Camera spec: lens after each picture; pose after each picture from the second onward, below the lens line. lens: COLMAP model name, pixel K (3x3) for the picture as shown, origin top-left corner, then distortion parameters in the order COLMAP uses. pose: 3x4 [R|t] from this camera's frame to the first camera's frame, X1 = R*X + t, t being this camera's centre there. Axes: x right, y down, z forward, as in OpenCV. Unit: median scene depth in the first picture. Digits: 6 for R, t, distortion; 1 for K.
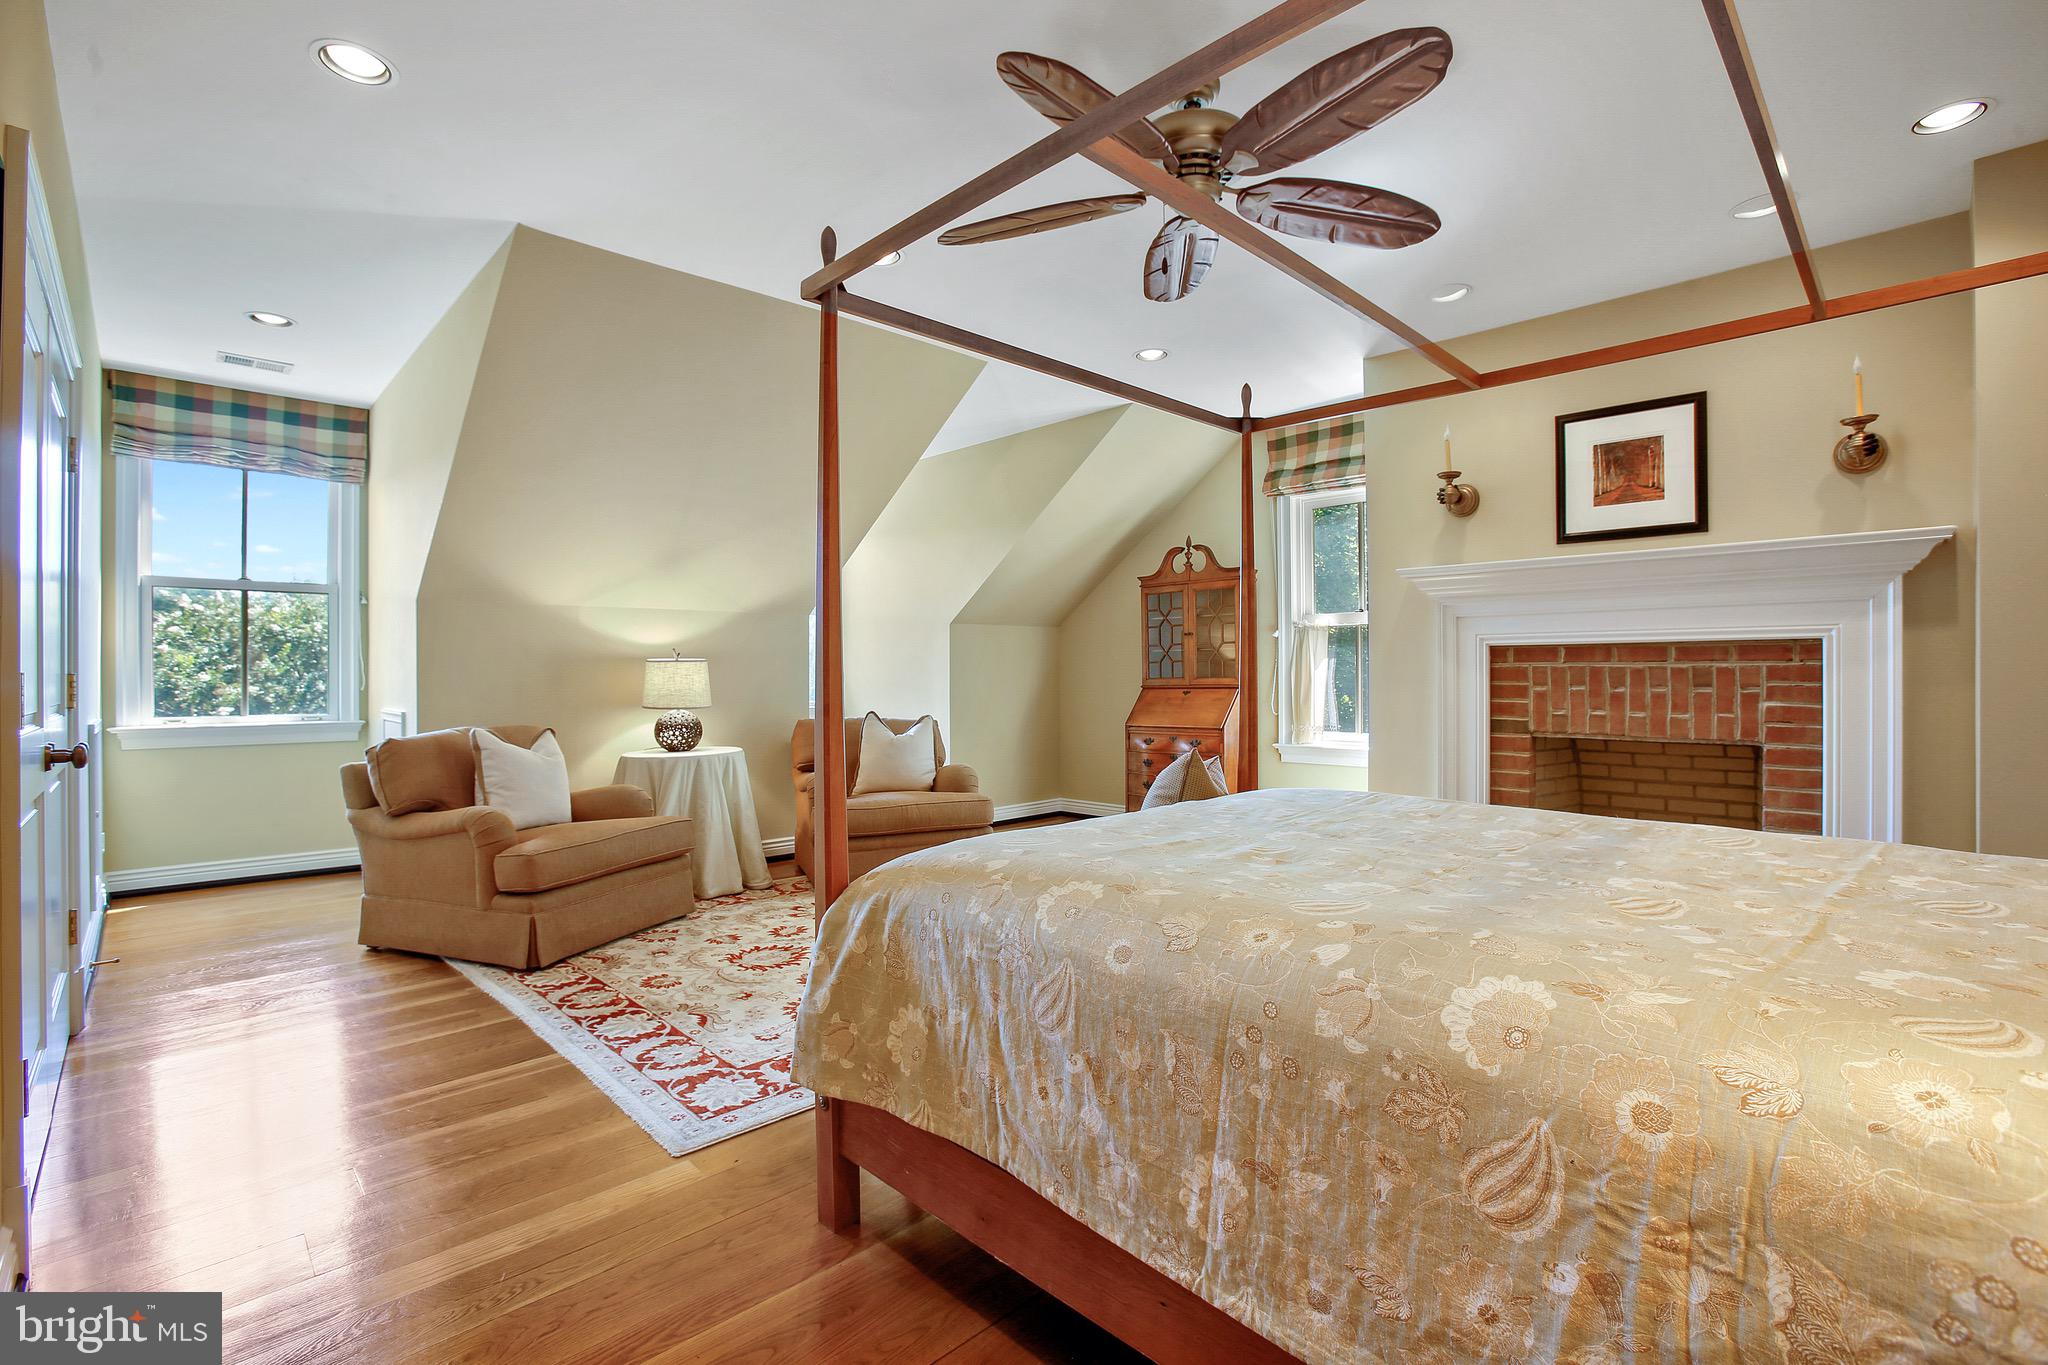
lens RADIAL K [[945.5, 0, 1032.7], [0, 945.5, 667.4], [0, 0, 1]] dist [-0.058336, 0.019792]
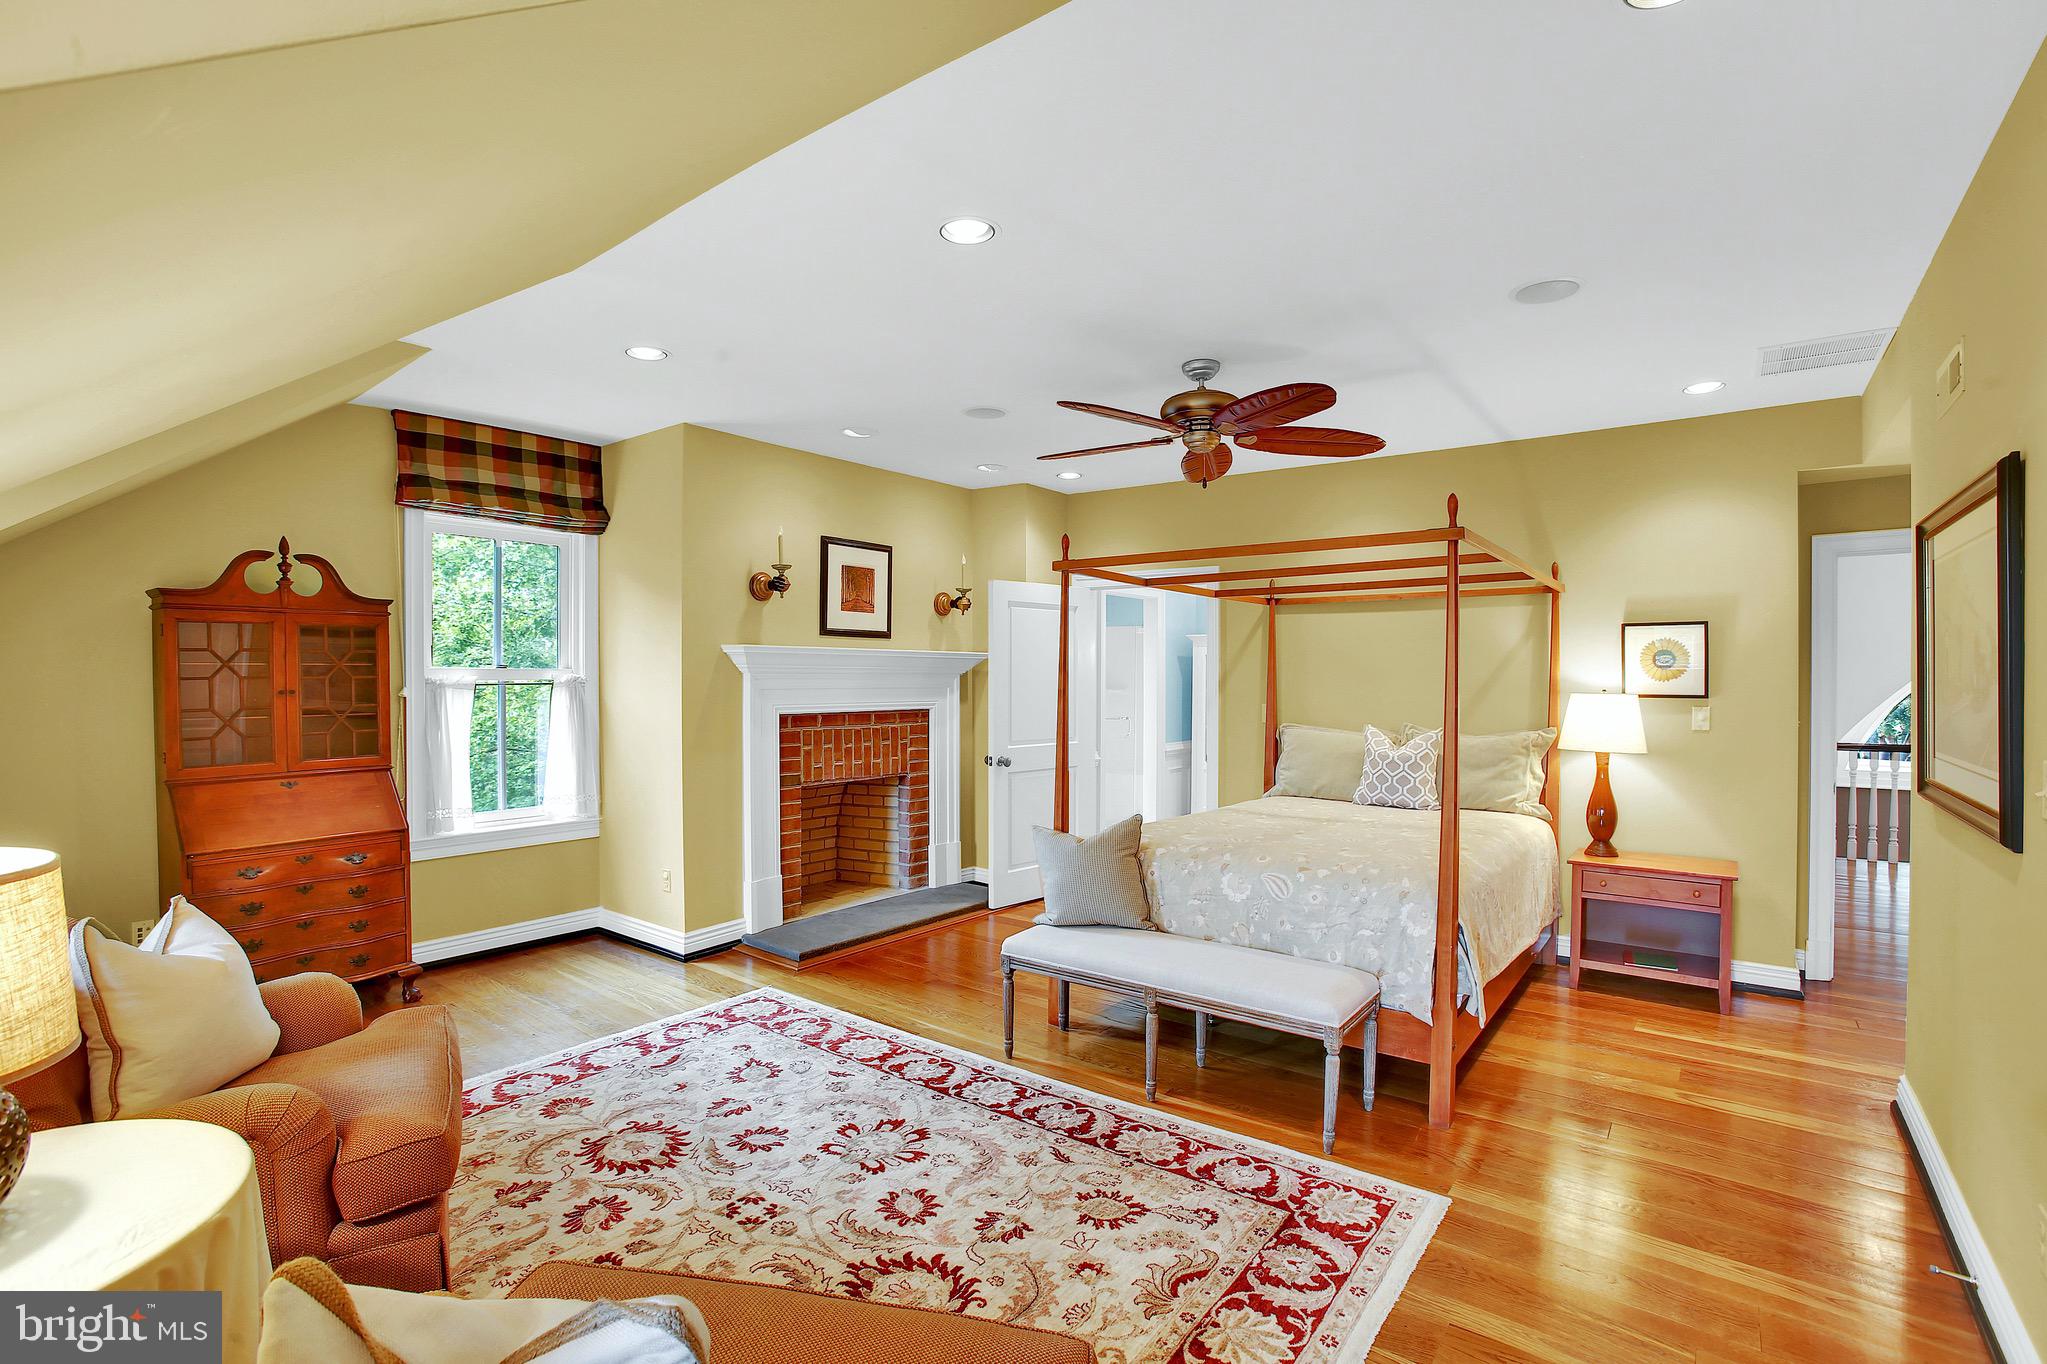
lens RADIAL K [[947.2, 0, 1024.4], [0, 947.2, 694.1], [0, 0, 1]] dist [-0.062422, -0.000304]
pose [[-0.153582, -0.004374, 0.988126, -0.877674], [-0.000219, 0.999990, 0.004392, -0.064054], [-0.988136, 0.000458, -0.153581, 1.046045]]
